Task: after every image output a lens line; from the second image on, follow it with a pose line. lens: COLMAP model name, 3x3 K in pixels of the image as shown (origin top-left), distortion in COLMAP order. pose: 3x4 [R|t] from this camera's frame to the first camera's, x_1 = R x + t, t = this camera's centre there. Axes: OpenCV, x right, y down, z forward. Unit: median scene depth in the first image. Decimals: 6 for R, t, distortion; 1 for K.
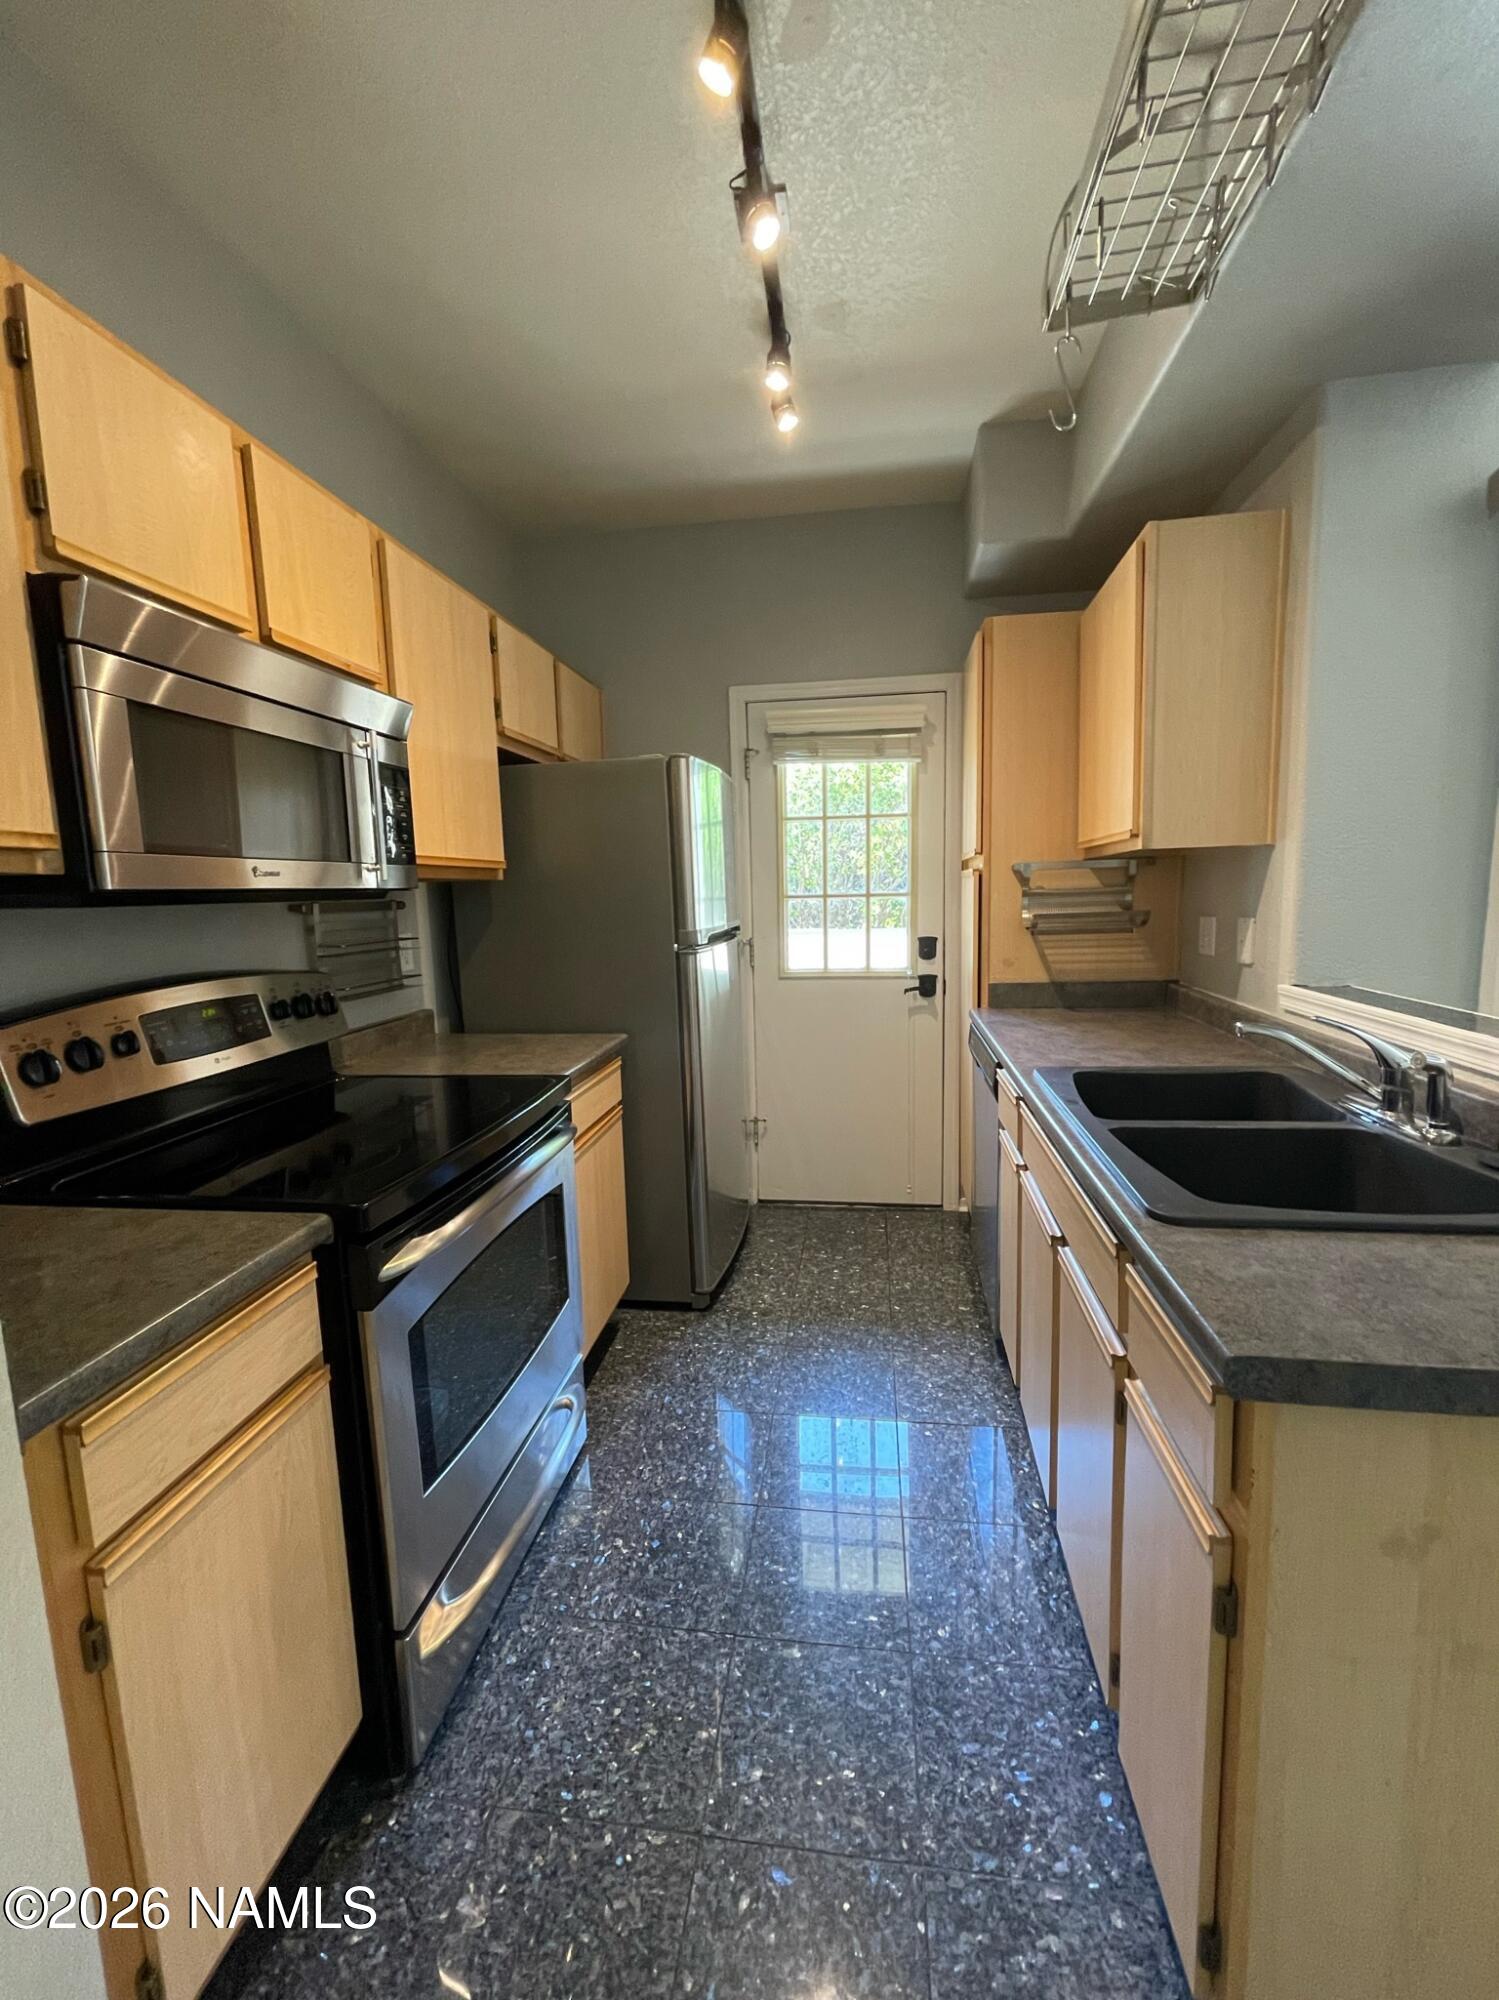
lens RADIAL K [[800.1, 0, 749.6], [0, 800.1, 1000.3], [0, 0, 1]] dist [-0.002778, -0.000647]
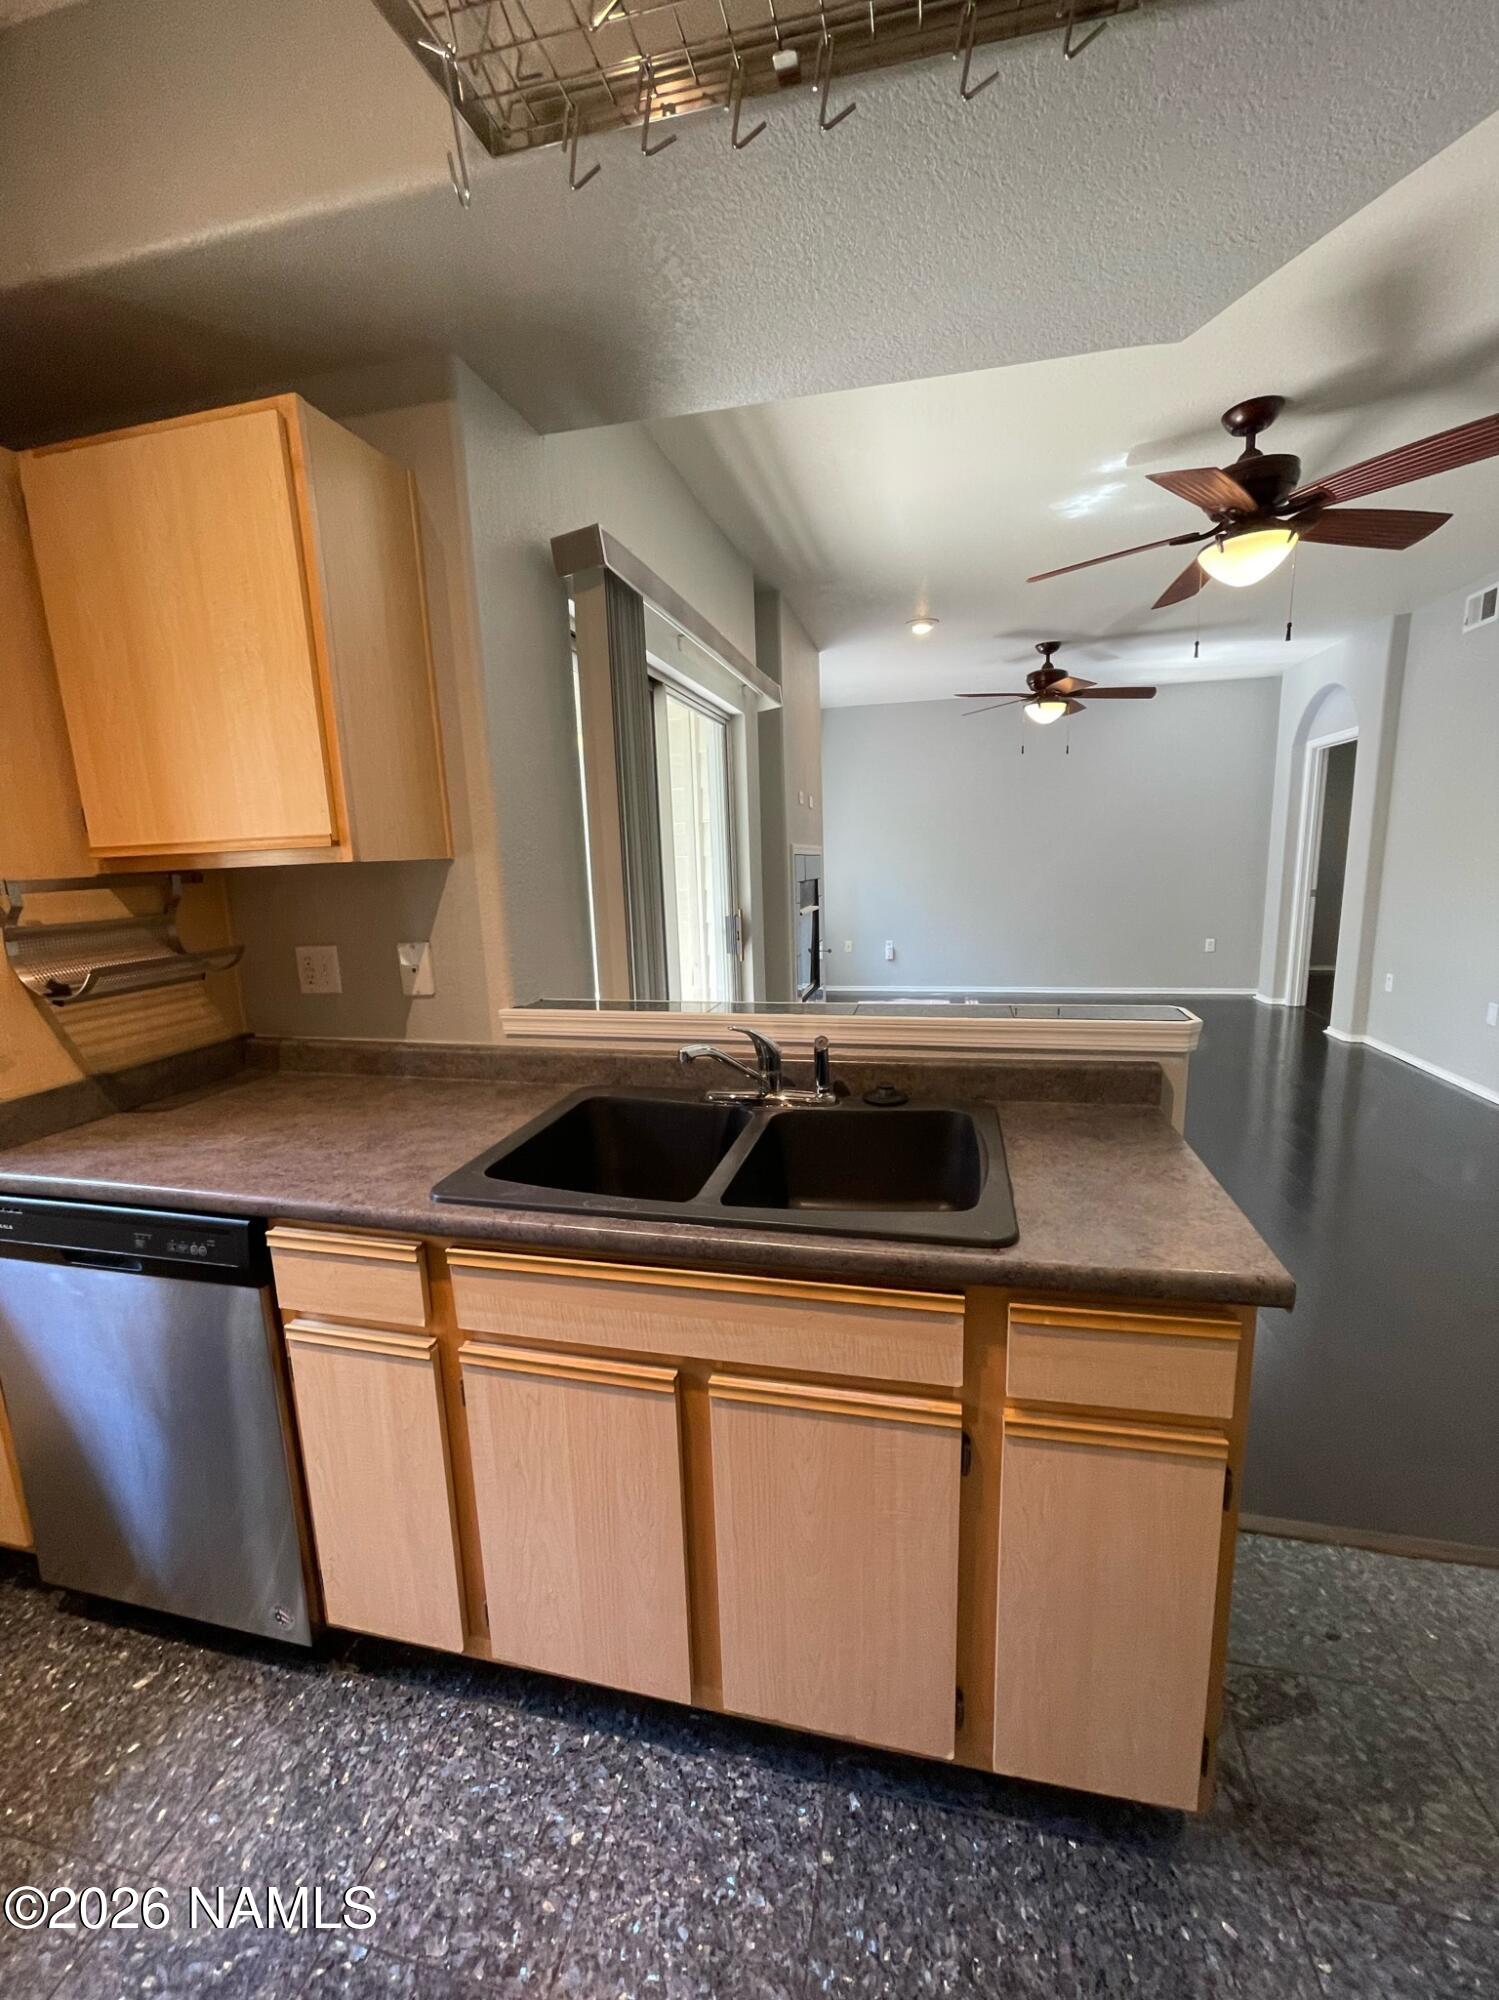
lens RADIAL K [[800.1, 0, 754.2], [0, 800.1, 998.0], [0, 0, 1]] dist [-0.002778, -0.000647]
pose [[0.083011, -0.152224, 0.984854, -0.168111], [0.166517, 0.976489, 0.136896, -0.082077], [-0.982538, 0.152631, 0.106407, 0.445749]]
